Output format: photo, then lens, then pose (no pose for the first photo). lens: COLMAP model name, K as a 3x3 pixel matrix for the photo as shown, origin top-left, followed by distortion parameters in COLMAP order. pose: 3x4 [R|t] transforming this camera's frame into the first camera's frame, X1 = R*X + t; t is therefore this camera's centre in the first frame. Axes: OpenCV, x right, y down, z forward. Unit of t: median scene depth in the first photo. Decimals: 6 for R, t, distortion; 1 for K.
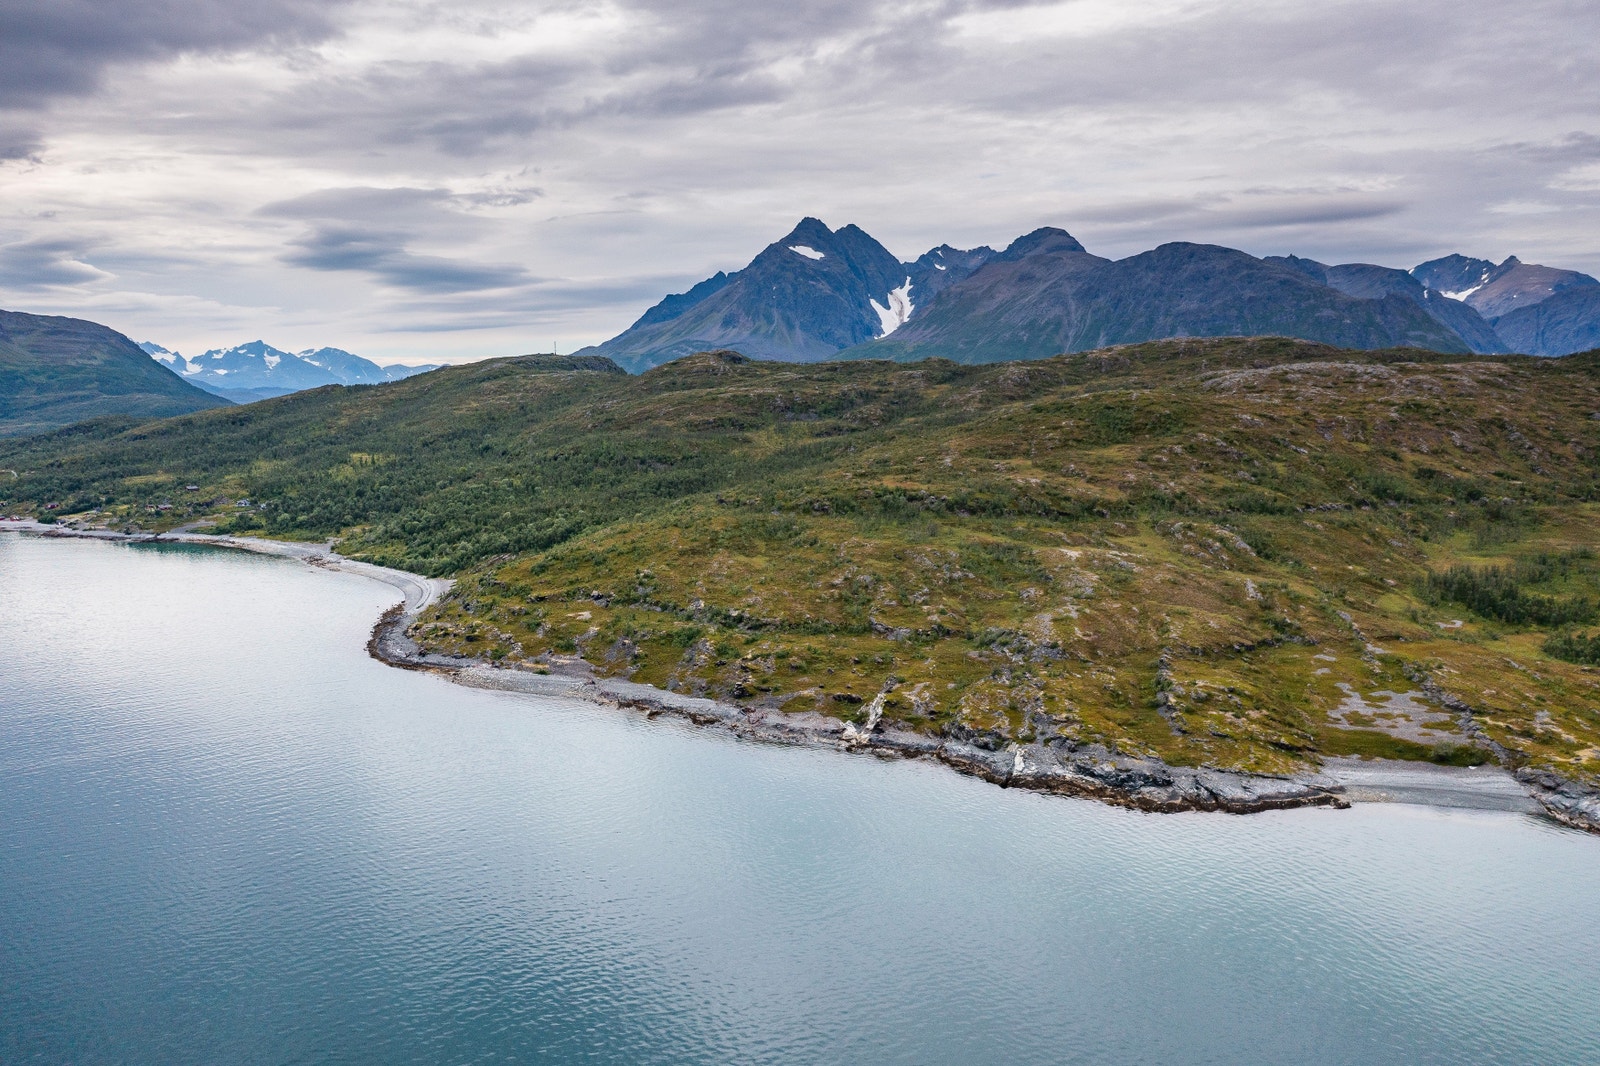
lens RADIAL K [[1251.7, 0, 812.0], [0, 1251.7, 536.3], [0, 0, 1]] dist [-0.029040, 0.002058]
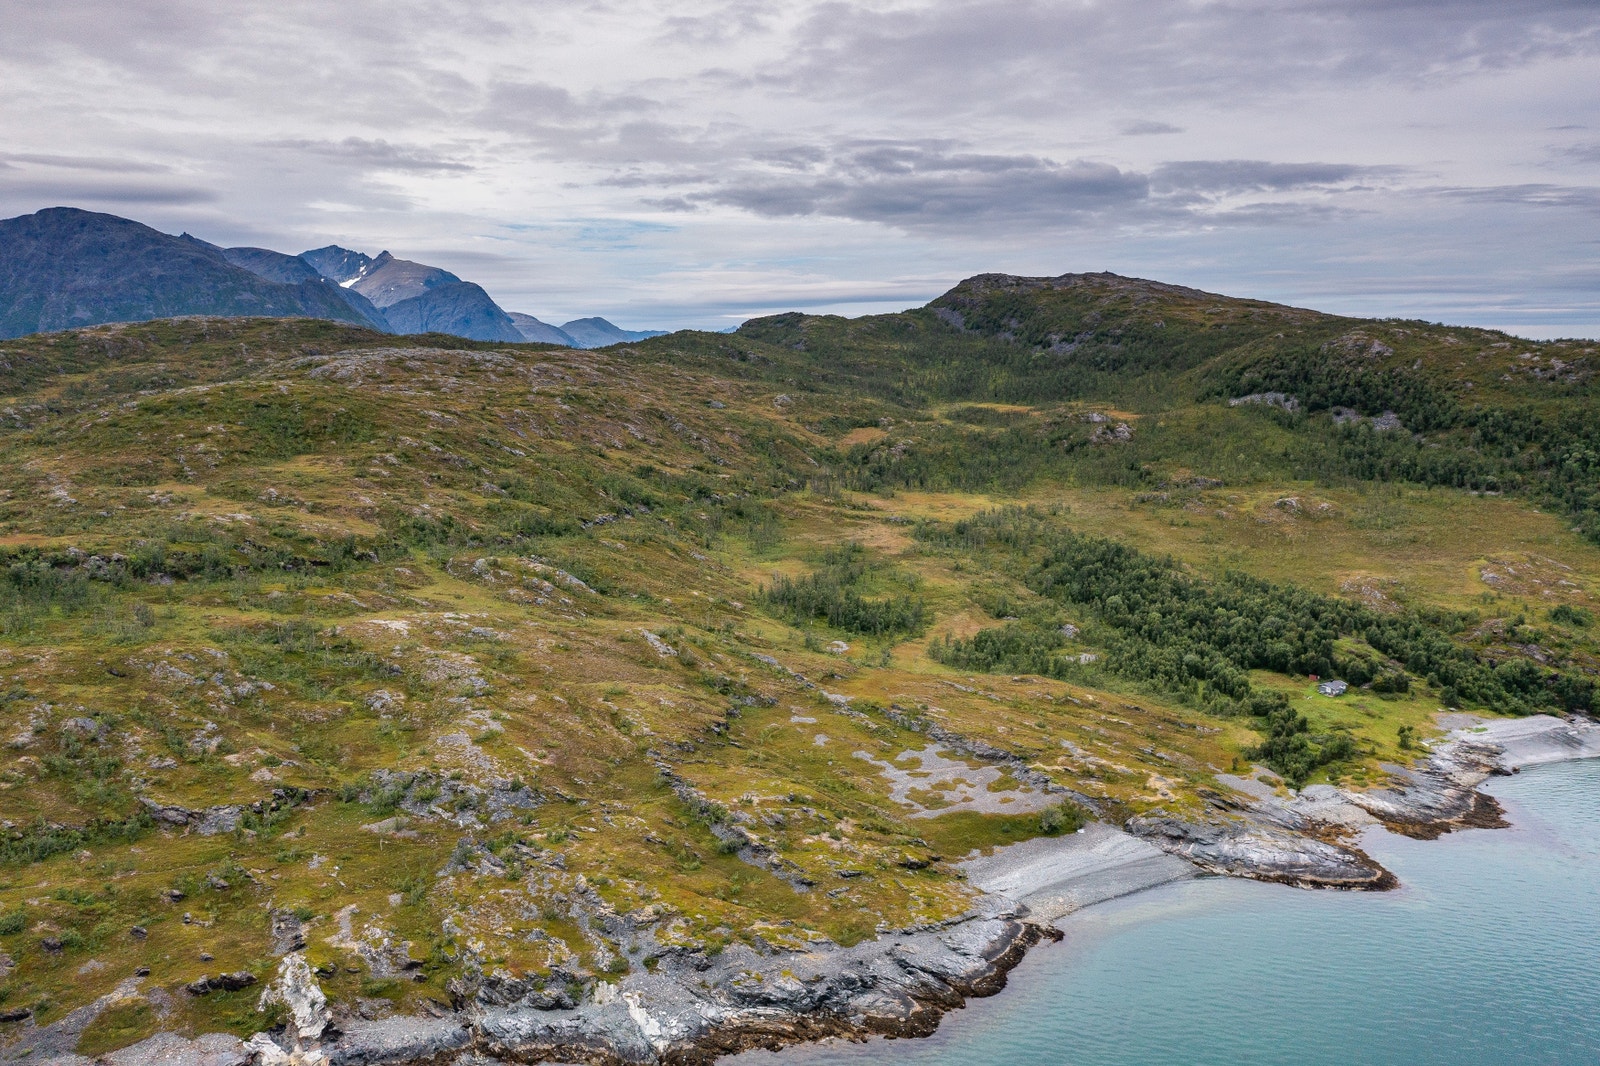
lens RADIAL K [[1251.7, 0, 801.6], [0, 1251.7, 531.4], [0, 0, 1]] dist [-0.029040, 0.002058]
pose [[0.669356, -0.089254, 0.737561, -0.153800], [0.084359, 0.995468, 0.043906, -0.052997], [-0.738137, 0.032831, 0.673852, 0.419505]]
